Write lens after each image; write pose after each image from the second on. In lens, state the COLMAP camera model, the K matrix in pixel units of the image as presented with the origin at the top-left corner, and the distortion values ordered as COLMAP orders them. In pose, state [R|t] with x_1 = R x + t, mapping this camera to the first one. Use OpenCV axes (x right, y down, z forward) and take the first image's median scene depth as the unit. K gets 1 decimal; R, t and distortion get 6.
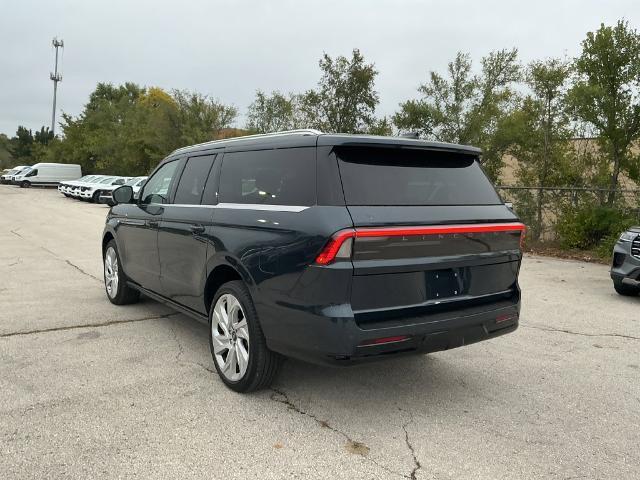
lens RADIAL K [[518.7, 0, 312.8], [0, 518.7, 257.5], [0, 0, 1]] dist [0.063177, -0.111251]
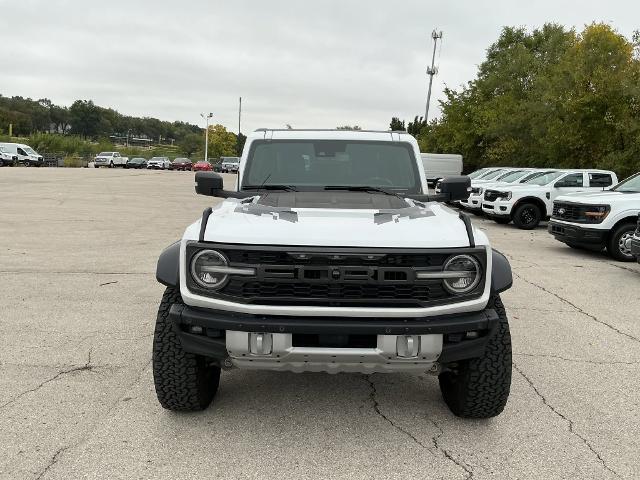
lens RADIAL K [[518.7, 0, 312.8], [0, 518.7, 257.5], [0, 0, 1]] dist [0.063177, -0.111251]
pose [[0.794195, 0.090725, -0.600853, -0.171169], [-0.085236, 0.995648, 0.037673, -0.048614], [0.601656, 0.021295, 0.798471, 0.322472]]
